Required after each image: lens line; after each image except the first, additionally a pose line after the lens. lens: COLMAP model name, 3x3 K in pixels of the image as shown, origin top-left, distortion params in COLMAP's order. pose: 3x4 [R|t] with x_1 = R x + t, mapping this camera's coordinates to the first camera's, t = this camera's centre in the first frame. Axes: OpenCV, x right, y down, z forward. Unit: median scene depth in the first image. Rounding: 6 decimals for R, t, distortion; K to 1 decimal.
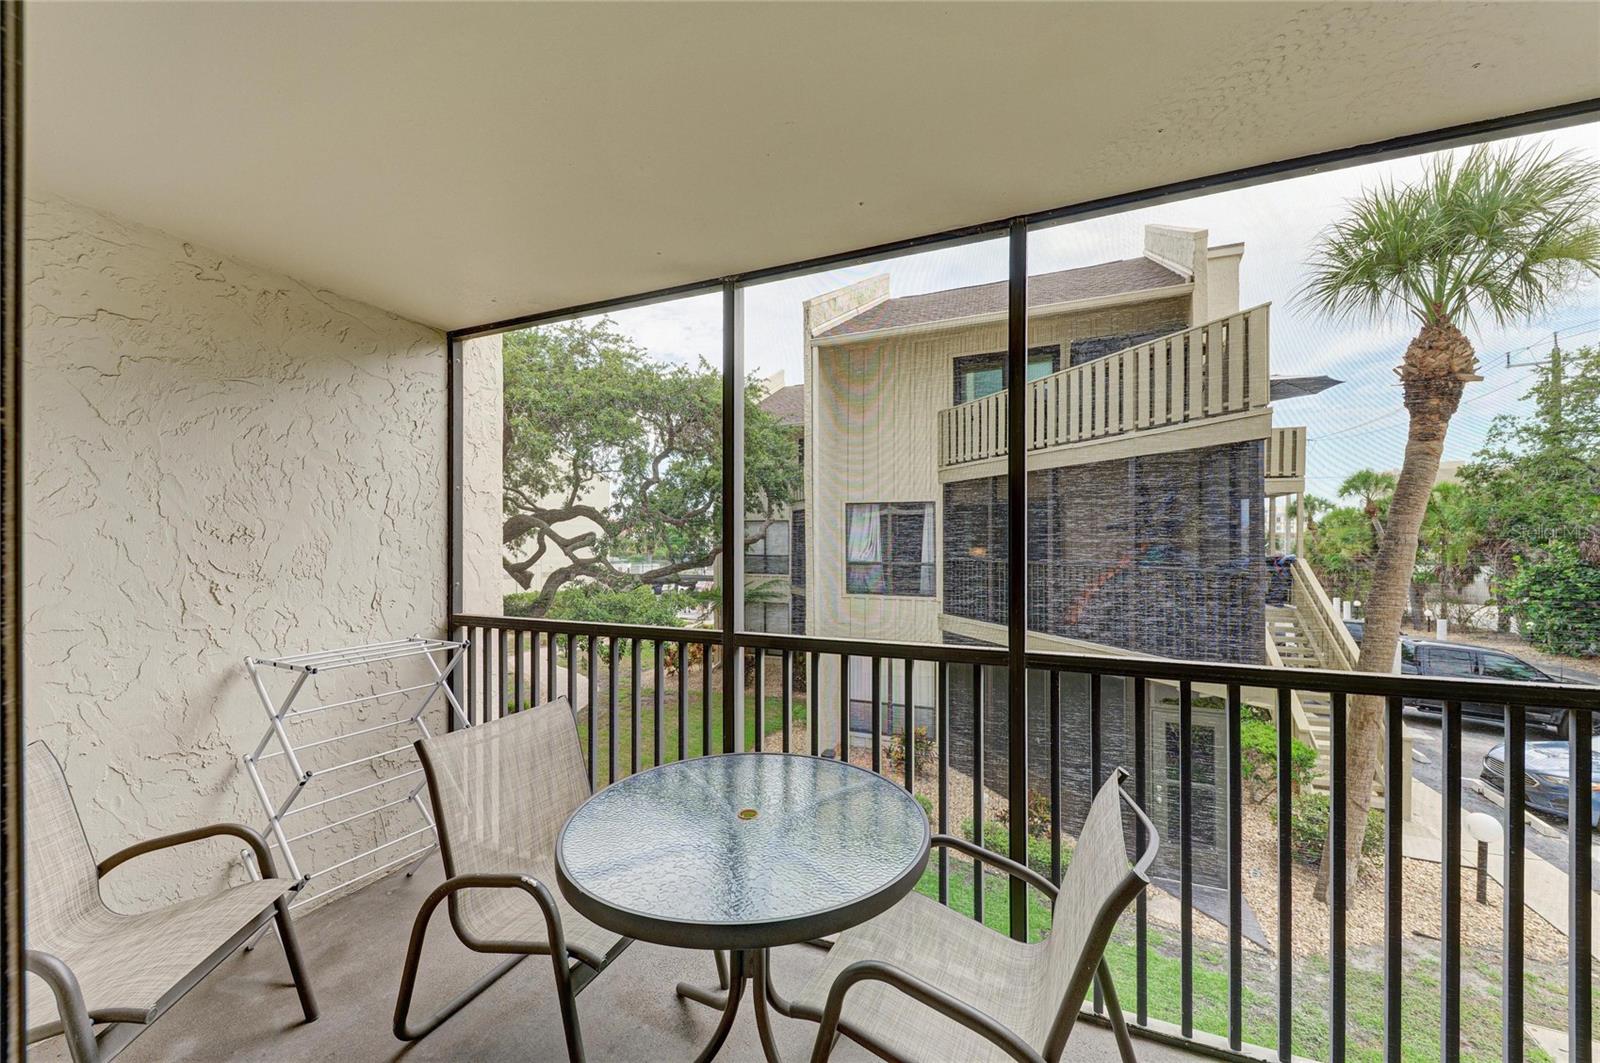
lens RADIAL K [[595.5, 0, 809.3], [0, 595.5, 541.5], [0, 0, 1]] dist [0.011596, -0.006924]
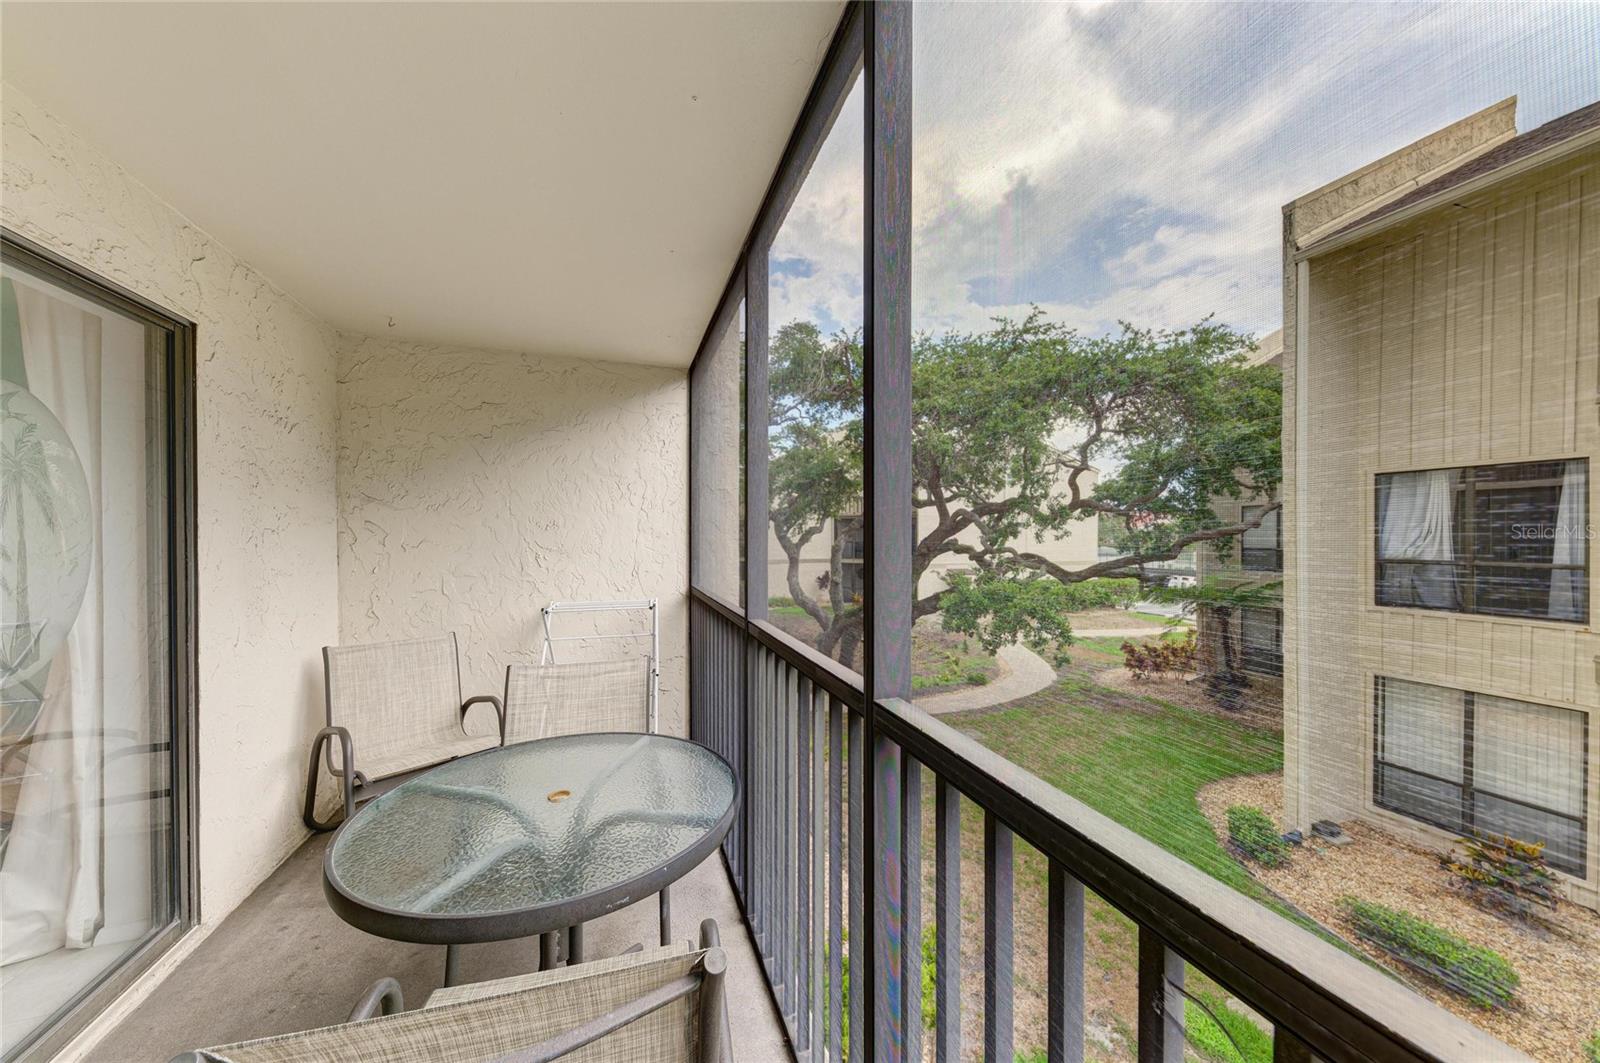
lens RADIAL K [[549.4, 0, 800.0], [0, 549.4, 531.5], [0, 0, 1]] dist [0.002220, 0.000137]
pose [[0.658288, -0.004045, -0.752755, 0.471787], [0.003431, 0.999991, -0.002373, 0.009254], [0.752758, -0.001020, 0.658296, 0.403304]]
